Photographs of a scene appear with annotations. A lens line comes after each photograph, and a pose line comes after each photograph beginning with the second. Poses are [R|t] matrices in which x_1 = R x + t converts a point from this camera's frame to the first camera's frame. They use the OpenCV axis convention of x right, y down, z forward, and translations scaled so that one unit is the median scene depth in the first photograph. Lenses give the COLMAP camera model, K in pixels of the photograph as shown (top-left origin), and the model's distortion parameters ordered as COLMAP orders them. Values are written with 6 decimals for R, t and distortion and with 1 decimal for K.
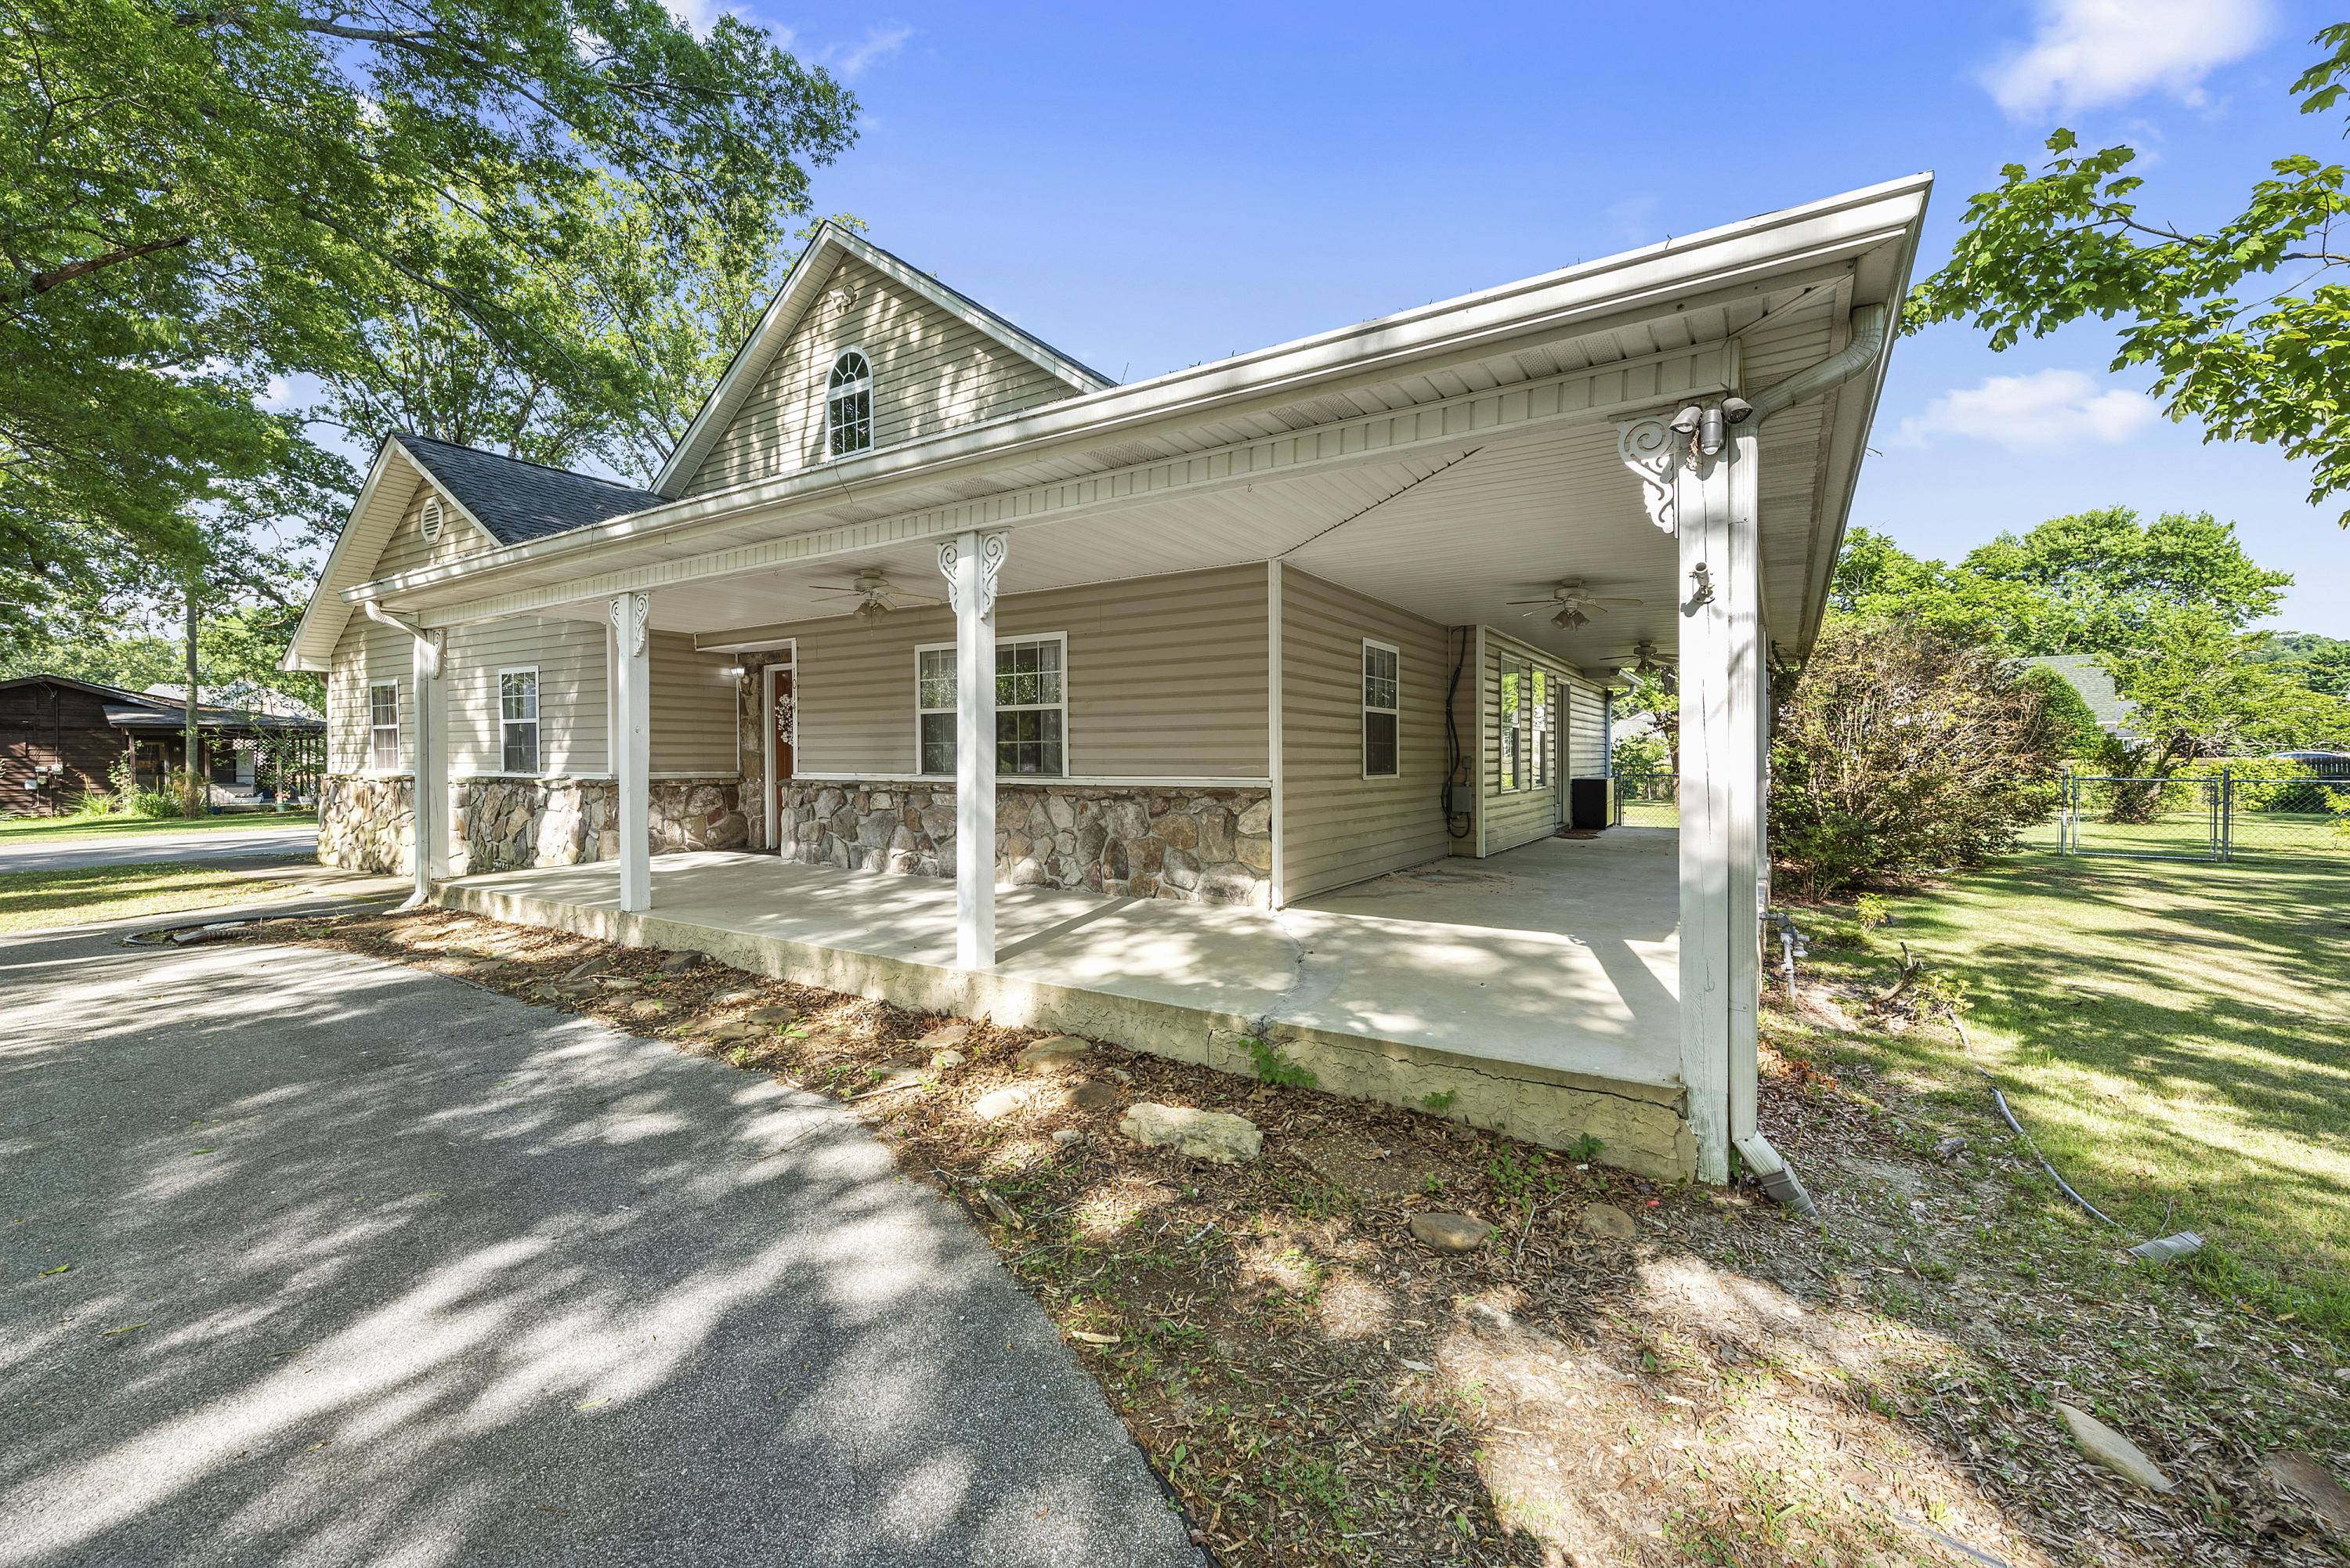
lens RADIAL K [[945.9, 0, 1182.0], [0, 945.9, 774.0], [0, 0, 1]] dist [0.003036, -0.000867]
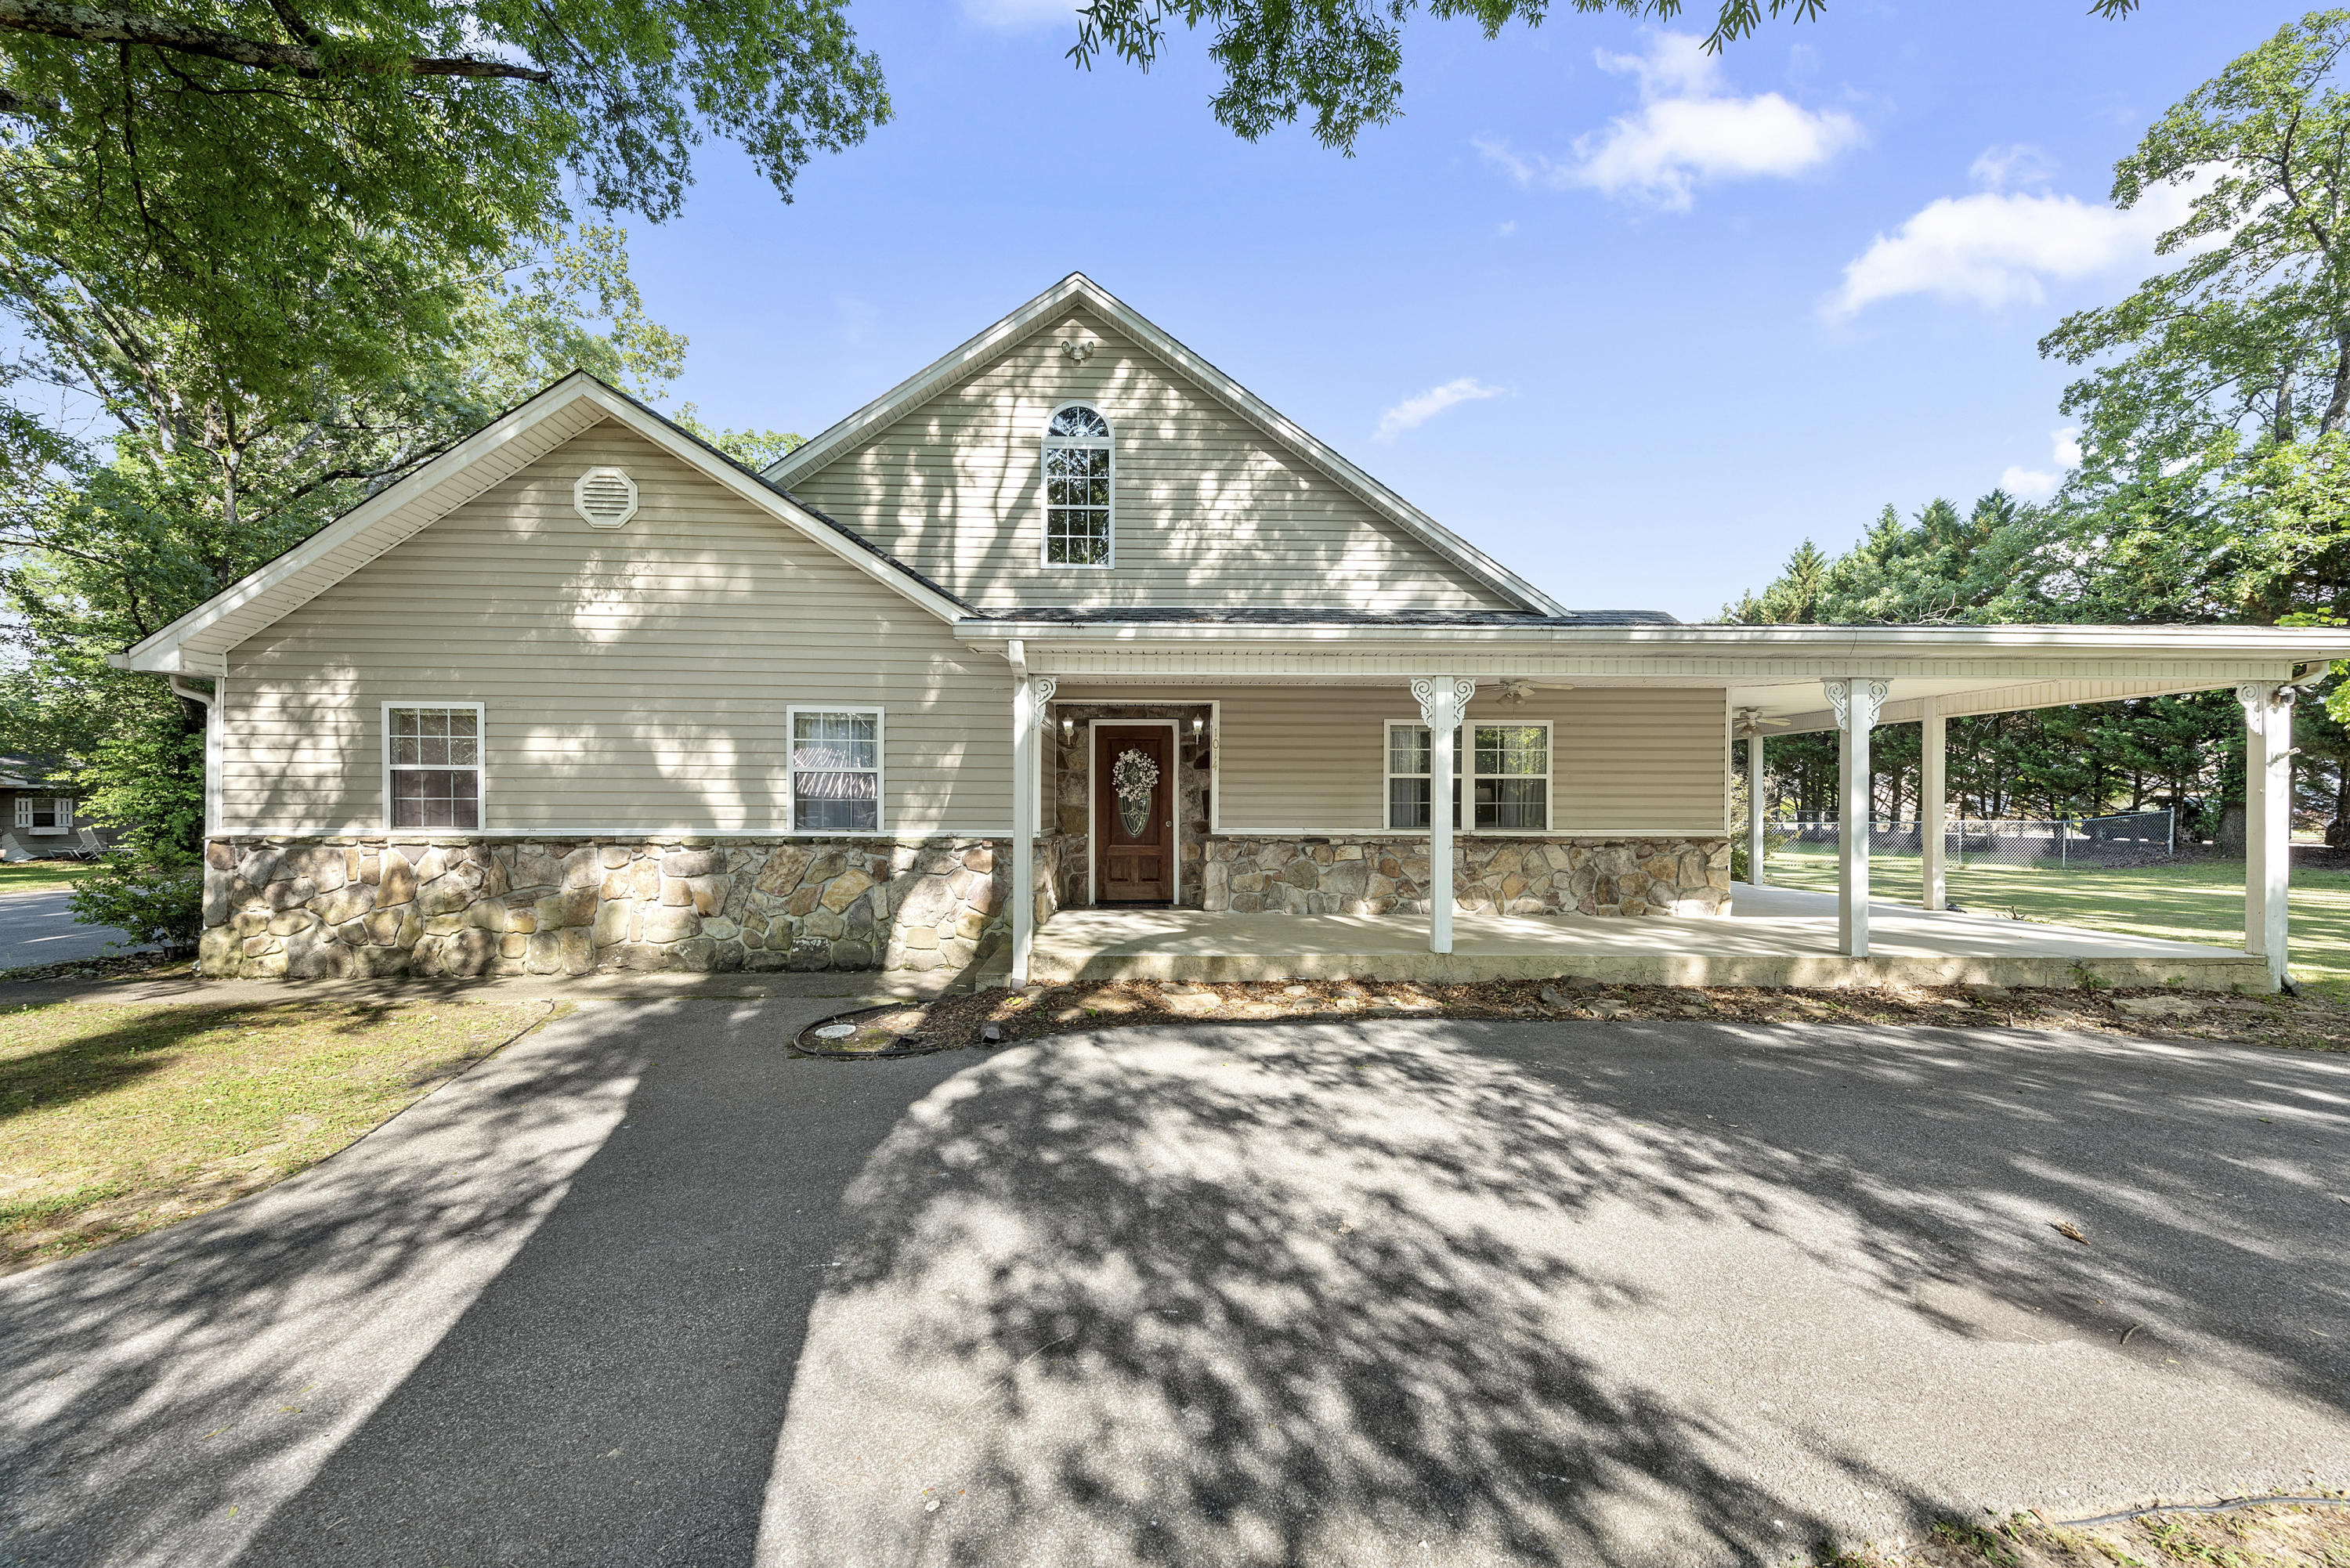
lens RADIAL K [[945.9, 0, 1180.1], [0, 945.9, 804.6], [0, 0, 1]] dist [0.003036, -0.000867]
pose [[0.844069, 0.003724, 0.536222, -1.124089], [0.004964, 0.999879, -0.014757, -0.014089], [-0.536212, 0.015117, 0.843948, 0.148589]]
